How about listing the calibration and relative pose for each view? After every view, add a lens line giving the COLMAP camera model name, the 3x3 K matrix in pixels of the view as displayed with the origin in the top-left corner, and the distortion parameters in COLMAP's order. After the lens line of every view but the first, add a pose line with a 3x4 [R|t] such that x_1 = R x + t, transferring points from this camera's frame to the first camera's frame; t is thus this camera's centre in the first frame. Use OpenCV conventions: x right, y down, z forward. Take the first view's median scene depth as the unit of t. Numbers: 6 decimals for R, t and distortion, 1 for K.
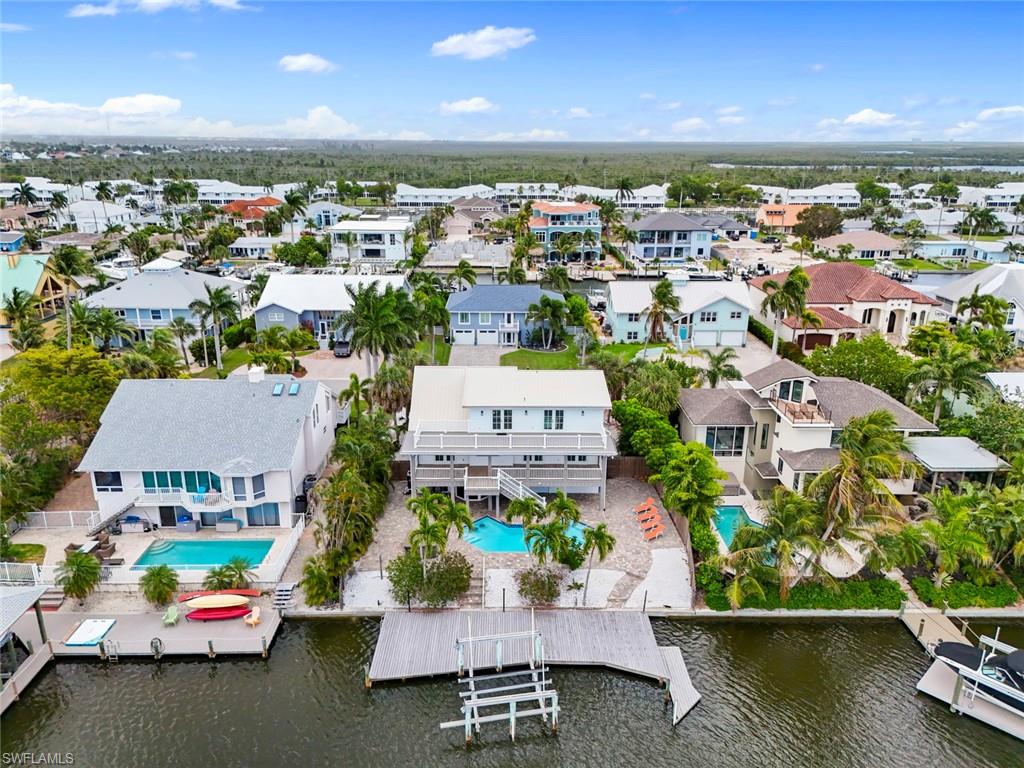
lens RADIAL K [[751.3, 0, 510.9], [0, 751.3, 404.6], [0, 0, 1]] dist [0.061740, -0.053255]
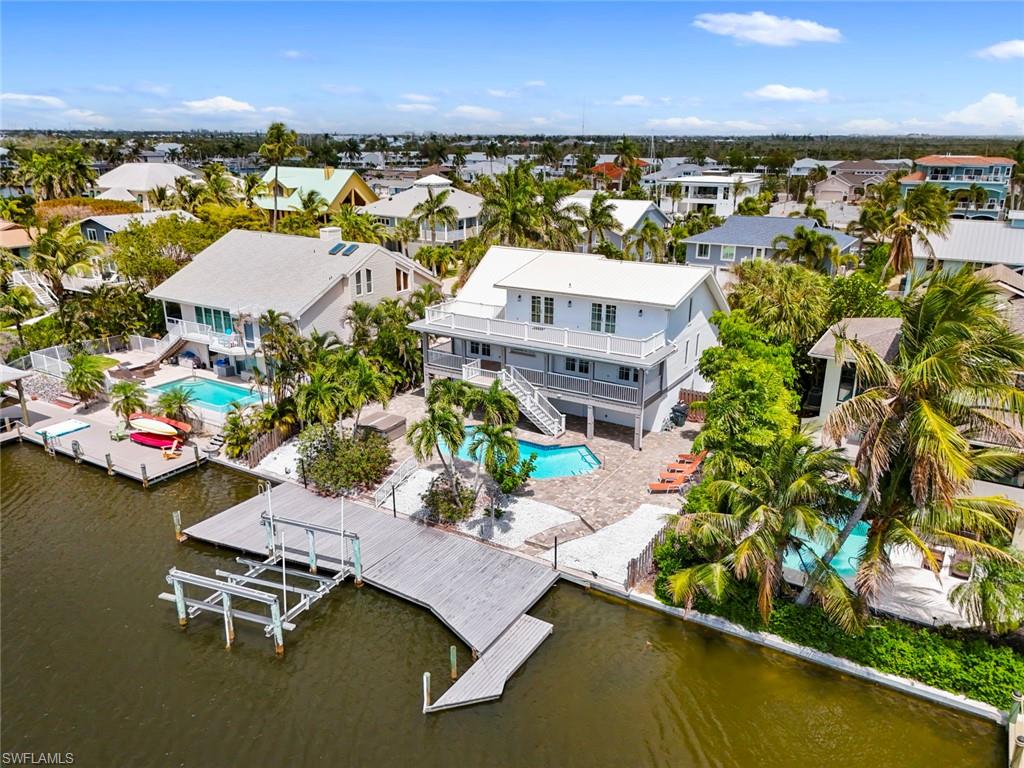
lens RADIAL K [[751.3, 0, 510.9], [0, 751.3, 404.6], [0, 0, 1]] dist [0.061740, -0.053255]
pose [[0.847112, 0.179032, -0.500349, 0.448942], [-0.177192, 0.982819, 0.051673, 0.100504], [0.501003, 0.044885, 0.864281, 0.390366]]
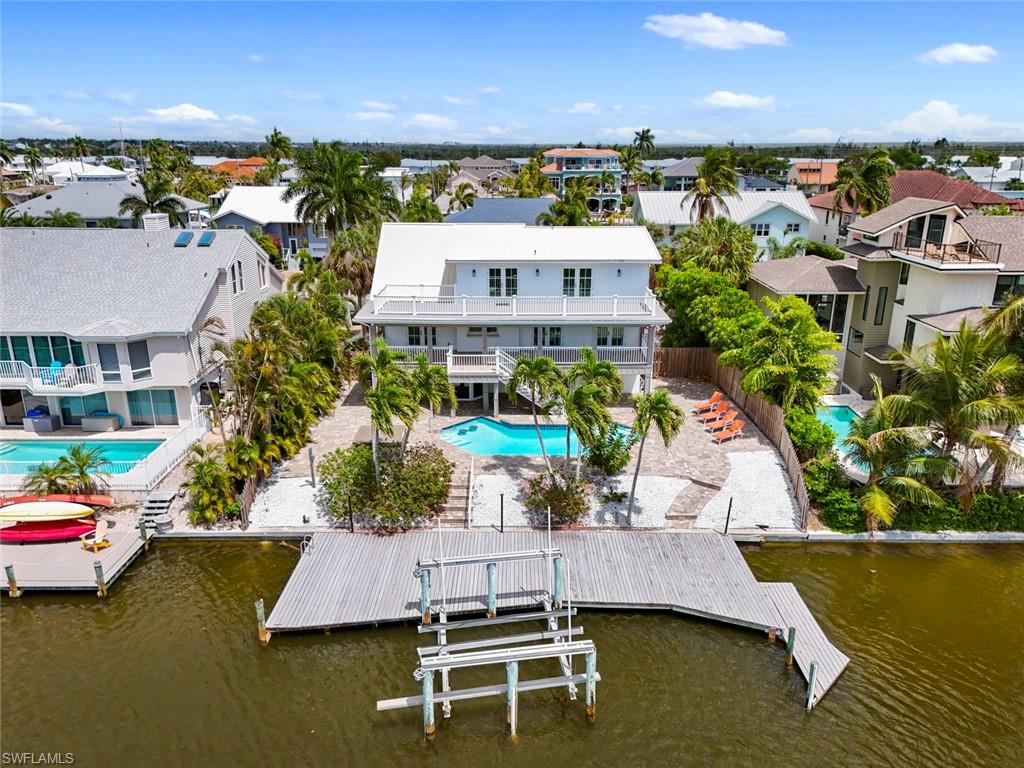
lens RADIAL K [[751.3, 0, 510.9], [0, 751.3, 404.6], [0, 0, 1]] dist [0.061740, -0.053255]
pose [[0.999893, 0.001616, -0.014546, 0.006944], [-0.001686, 0.999987, -0.004745, 0.168161], [0.014539, 0.004769, 0.999883, 0.366580]]
